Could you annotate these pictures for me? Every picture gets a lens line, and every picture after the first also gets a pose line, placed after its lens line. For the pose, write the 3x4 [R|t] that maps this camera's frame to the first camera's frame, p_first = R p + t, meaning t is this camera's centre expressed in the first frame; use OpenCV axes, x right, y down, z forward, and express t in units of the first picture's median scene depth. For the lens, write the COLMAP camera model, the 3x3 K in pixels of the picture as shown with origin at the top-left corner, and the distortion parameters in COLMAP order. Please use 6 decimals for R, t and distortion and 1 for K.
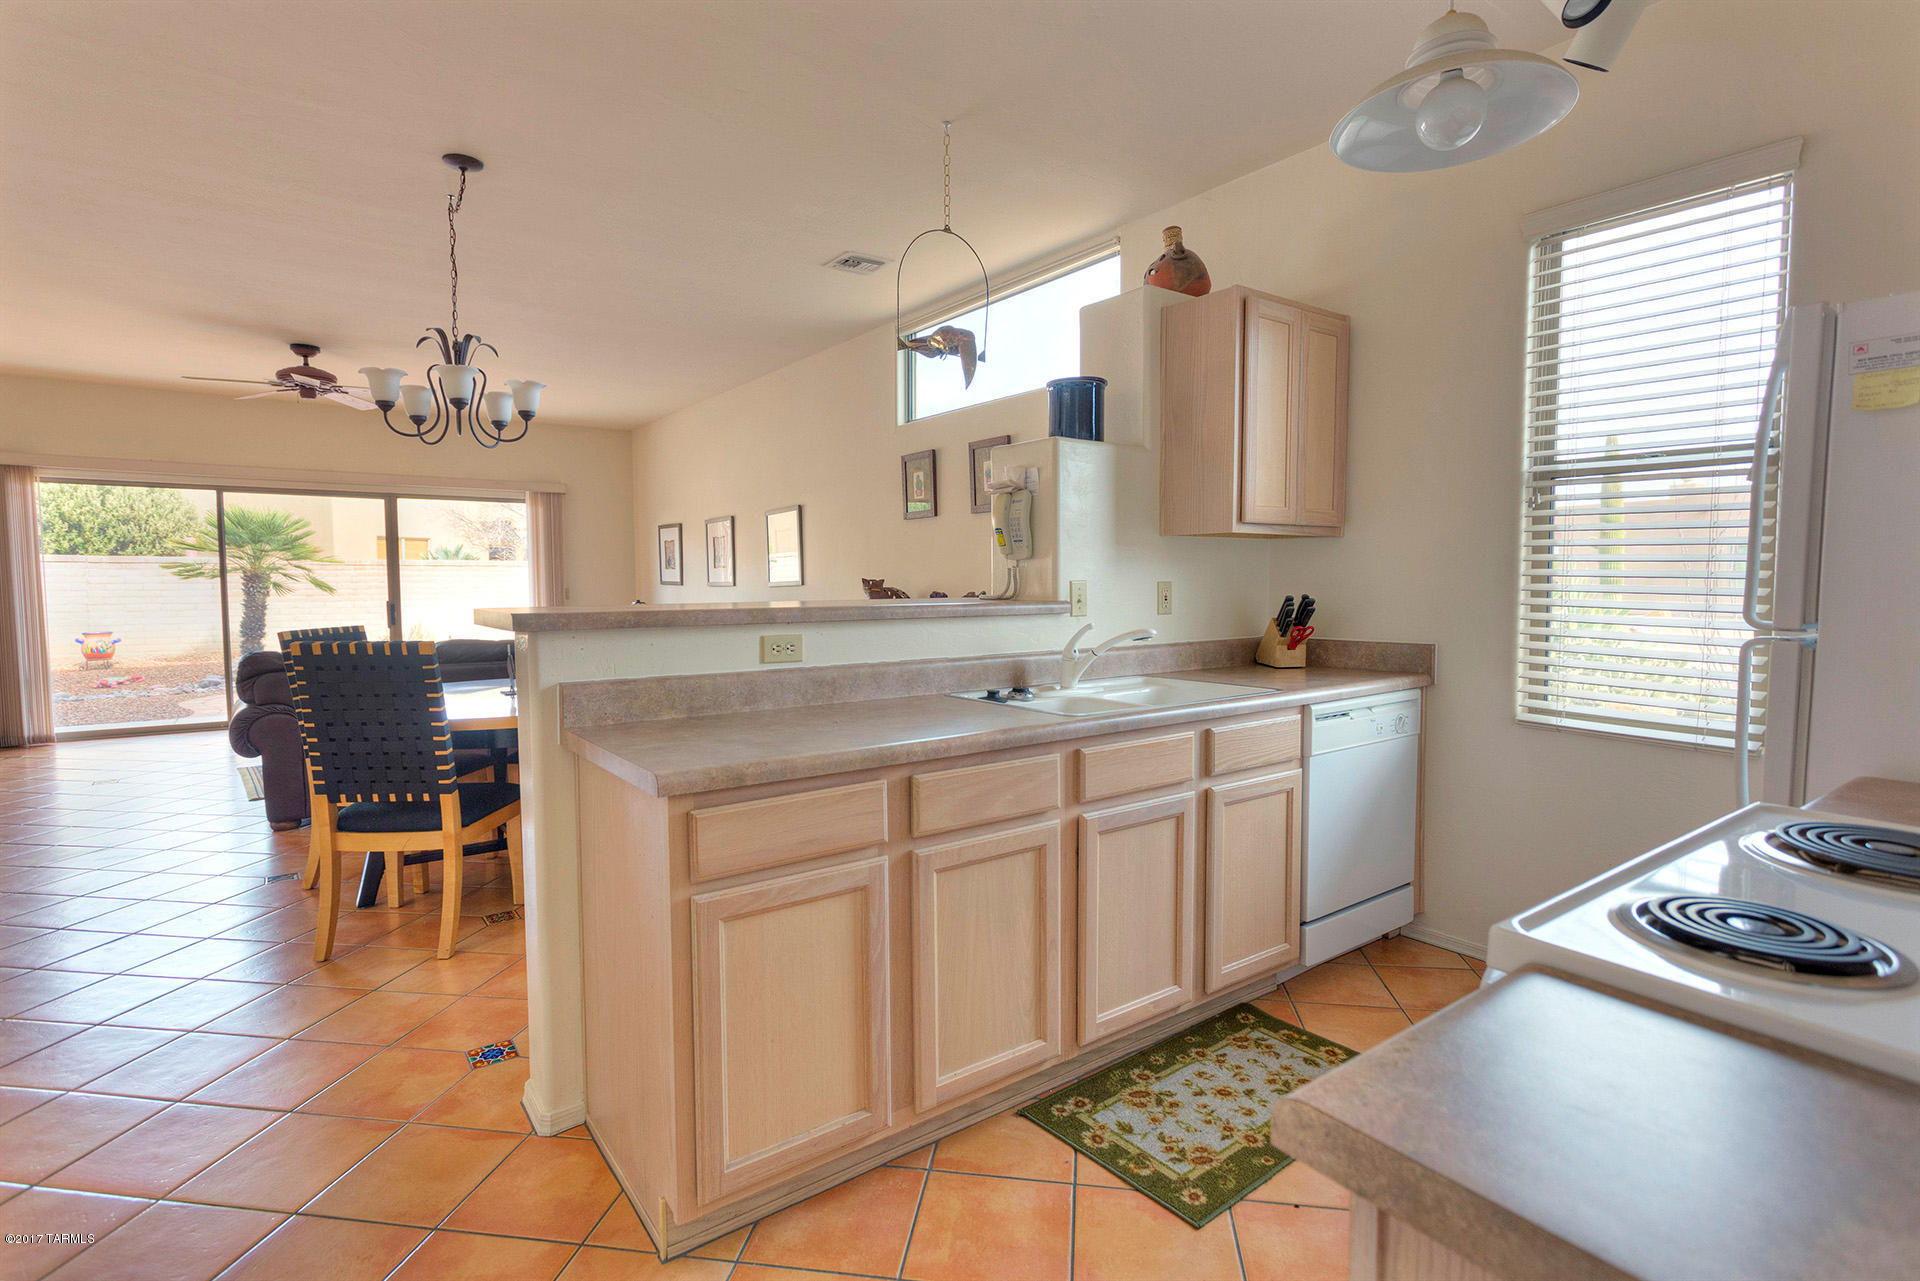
lens RADIAL K [[893.1, 0, 958.9], [0, 893.1, 634.1], [0, 0, 1]] dist [-0.002381, 0.002605]
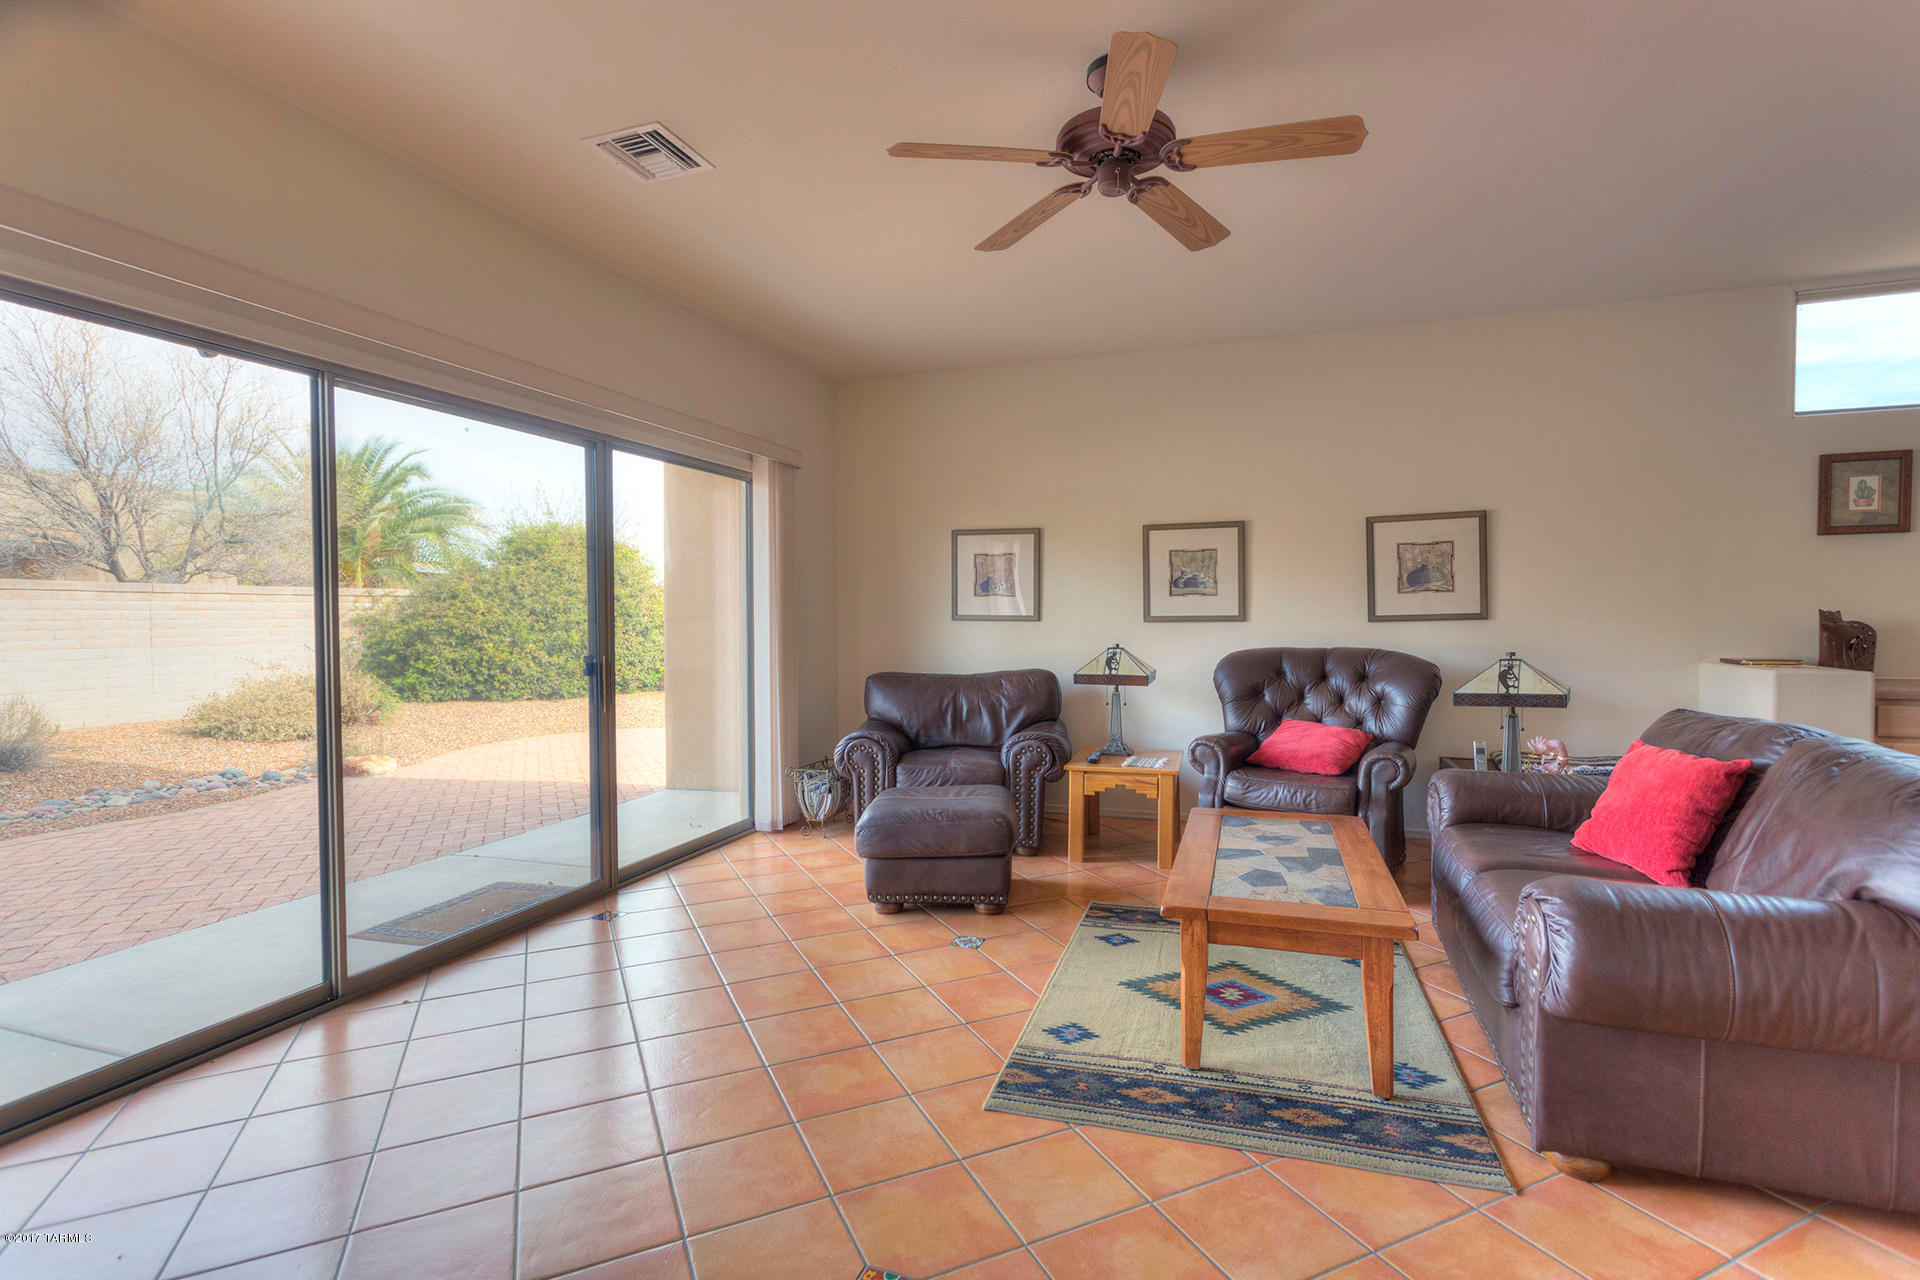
lens RADIAL K [[893.1, 0, 962.7], [0, 893.1, 637.3], [0, 0, 1]] dist [-0.002381, 0.002605]
pose [[0.831959, -0.016715, 0.554586, -1.207580], [0.038324, 0.998890, -0.027385, -0.051865], [-0.553512, 0.044037, 0.831676, 0.836856]]
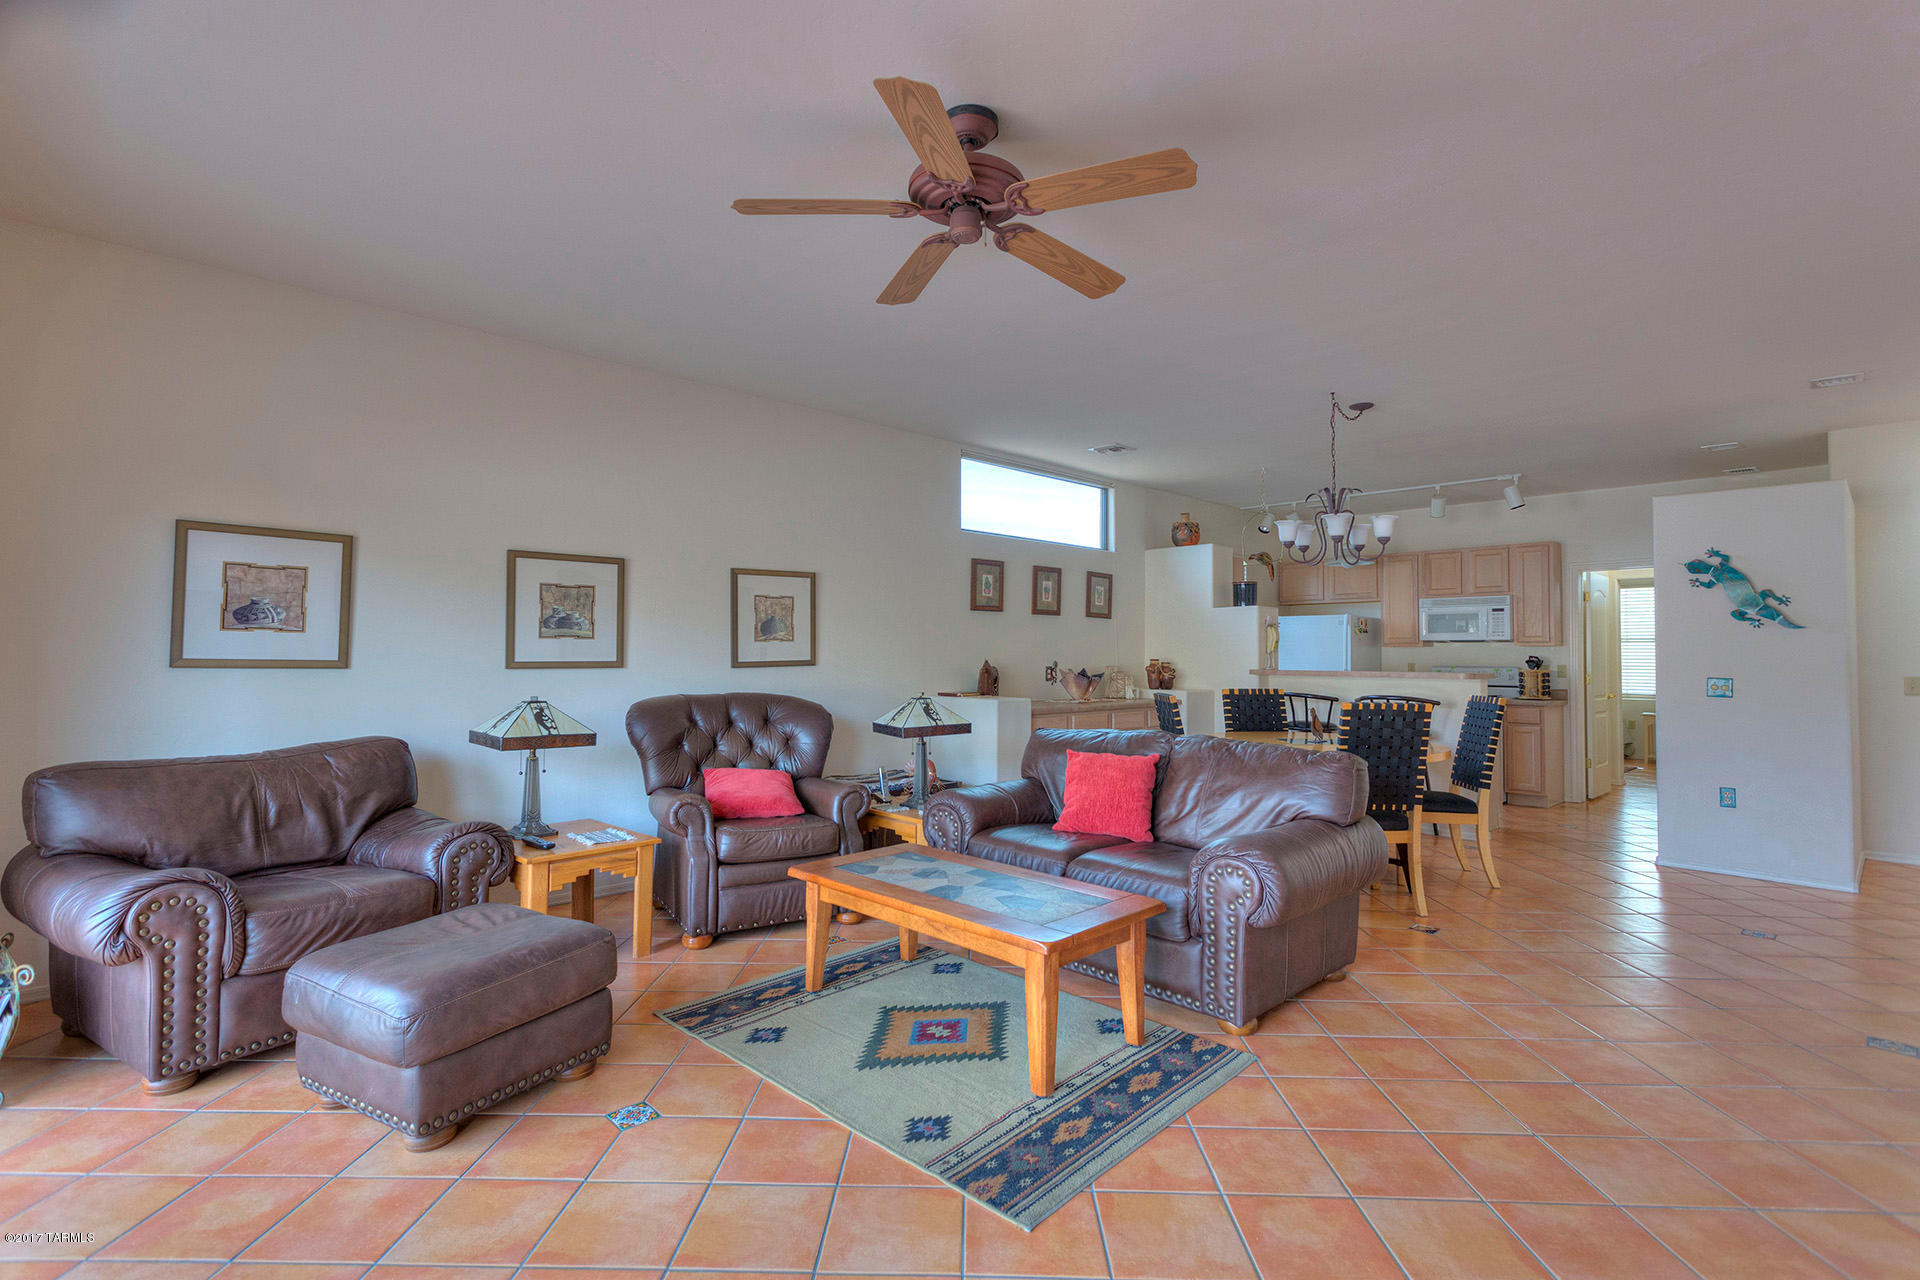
lens RADIAL K [[893.1, 0, 952.1], [0, 893.1, 634.2], [0, 0, 1]] dist [-0.002381, 0.002605]
pose [[-0.121388, 0.026925, 0.992240, -1.342775], [0.058398, 0.998094, -0.019939, -0.081661], [-0.990886, 0.055525, -0.122729, 1.274957]]
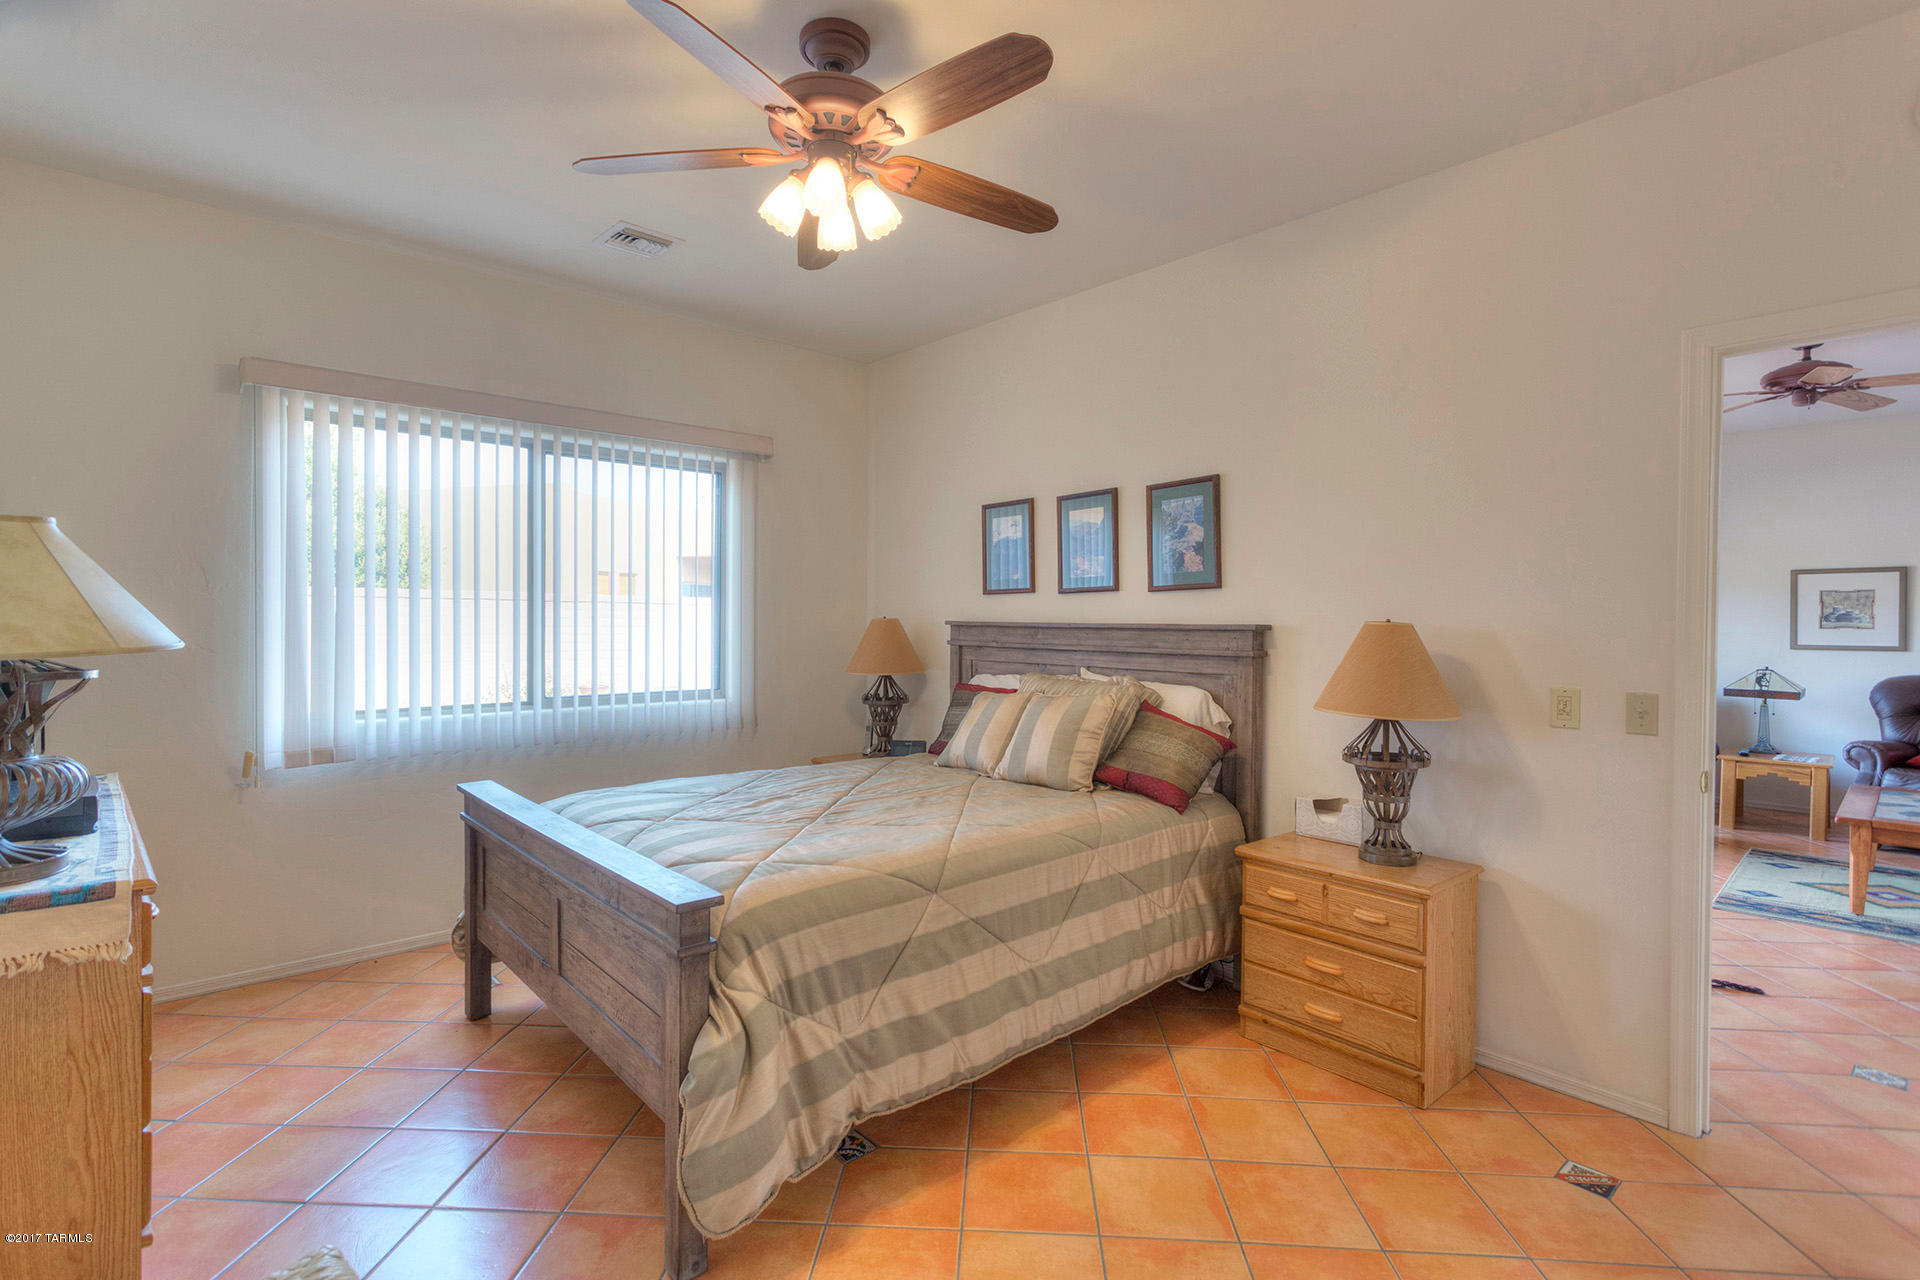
lens RADIAL K [[893.1, 0, 955.2], [0, 893.1, 631.3], [0, 0, 1]] dist [-0.002381, 0.002605]
pose [[0.997006, 0.009364, 0.076755, -1.742540], [-0.005703, 0.998842, -0.047781, -0.048066], [-0.077113, 0.047200, 0.995904, 0.405403]]
